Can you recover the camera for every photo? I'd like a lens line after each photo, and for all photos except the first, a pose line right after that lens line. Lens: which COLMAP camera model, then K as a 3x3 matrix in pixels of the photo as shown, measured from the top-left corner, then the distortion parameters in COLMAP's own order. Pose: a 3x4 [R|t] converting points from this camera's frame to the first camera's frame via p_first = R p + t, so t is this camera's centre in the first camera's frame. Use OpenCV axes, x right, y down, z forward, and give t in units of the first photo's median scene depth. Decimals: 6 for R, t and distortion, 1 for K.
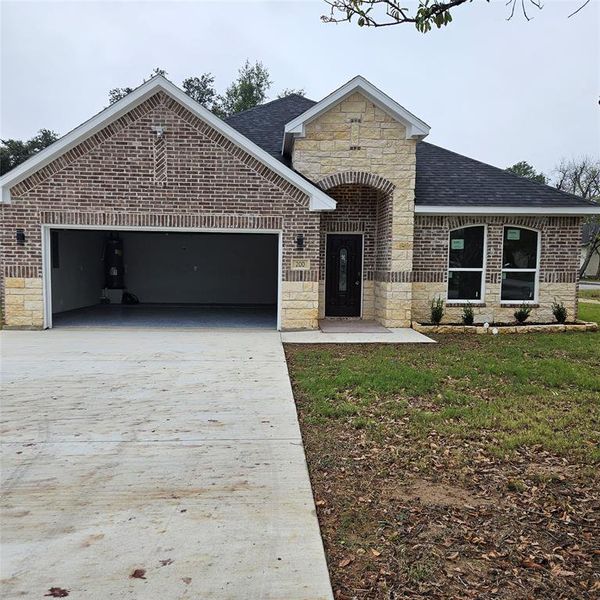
lens RADIAL K [[521.8, 0, 296.0], [0, 521.8, 300.7], [0, 0, 1]] dist [0.058097, -0.013568]
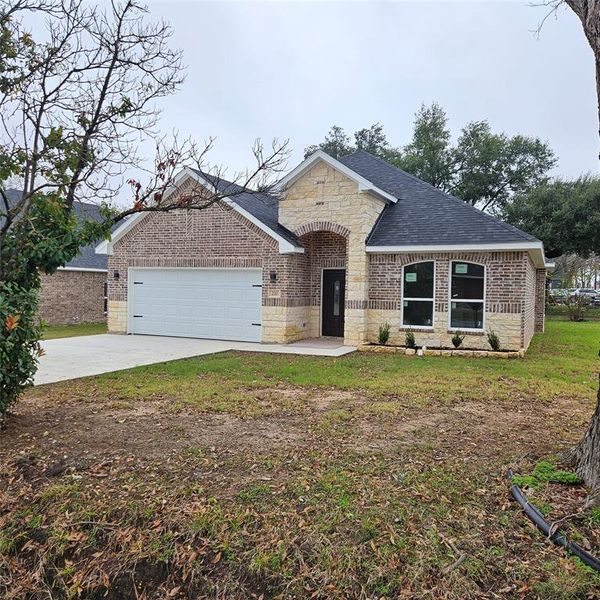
lens RADIAL K [[521.8, 0, 296.0], [0, 521.8, 300.7], [0, 0, 1]] dist [0.058097, -0.013568]
pose [[0.892608, 0.013502, -0.450631, 0.634464], [-0.039189, 0.998092, -0.047719, 0.009049], [0.449127, 0.060254, 0.891434, -0.147927]]
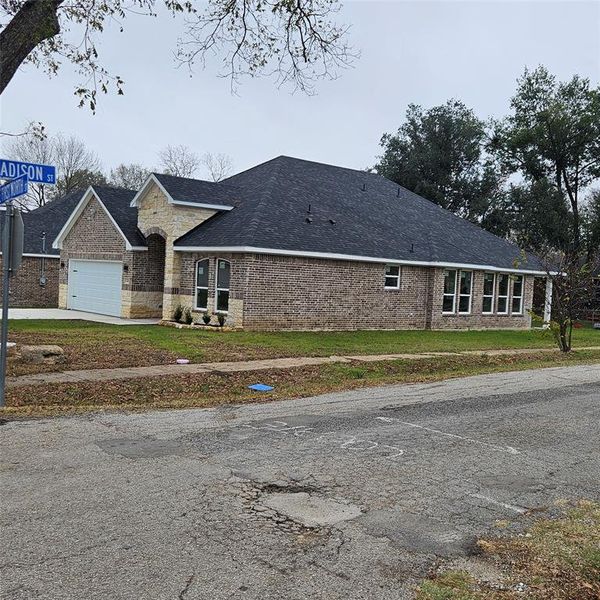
lens RADIAL K [[711.5, 0, 297.4], [0, 711.5, 290.6], [0, 0, 1]] dist [0.057207, 0.000762]
pose [[0.632672, 0.032950, -0.773718, 2.170777], [-0.097928, 0.994478, -0.037725, -0.001792], [0.768203, 0.099636, 0.632406, -0.074592]]
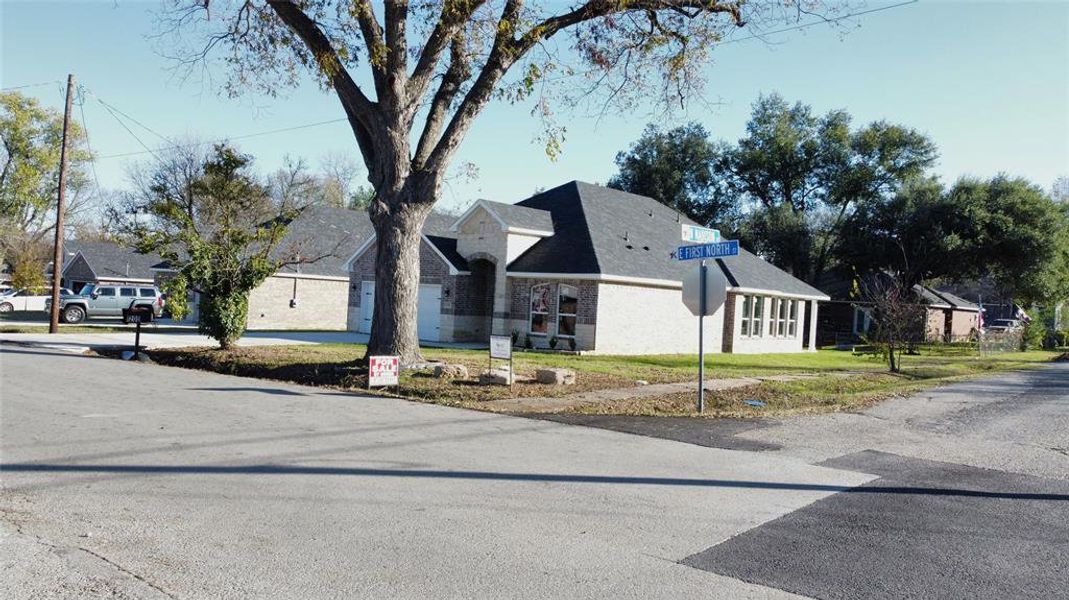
lens RADIAL K [[797.0, 0, 534.5], [0, 797.0, 300.0], [0, 0, 1]] dist [0.030427, -0.093082]
pose [[0.734934, 0.028066, -0.677557, 1.987011], [-0.094018, 0.993711, -0.060818, 0.048754], [0.671589, 0.108399, 0.732951, -0.754586]]
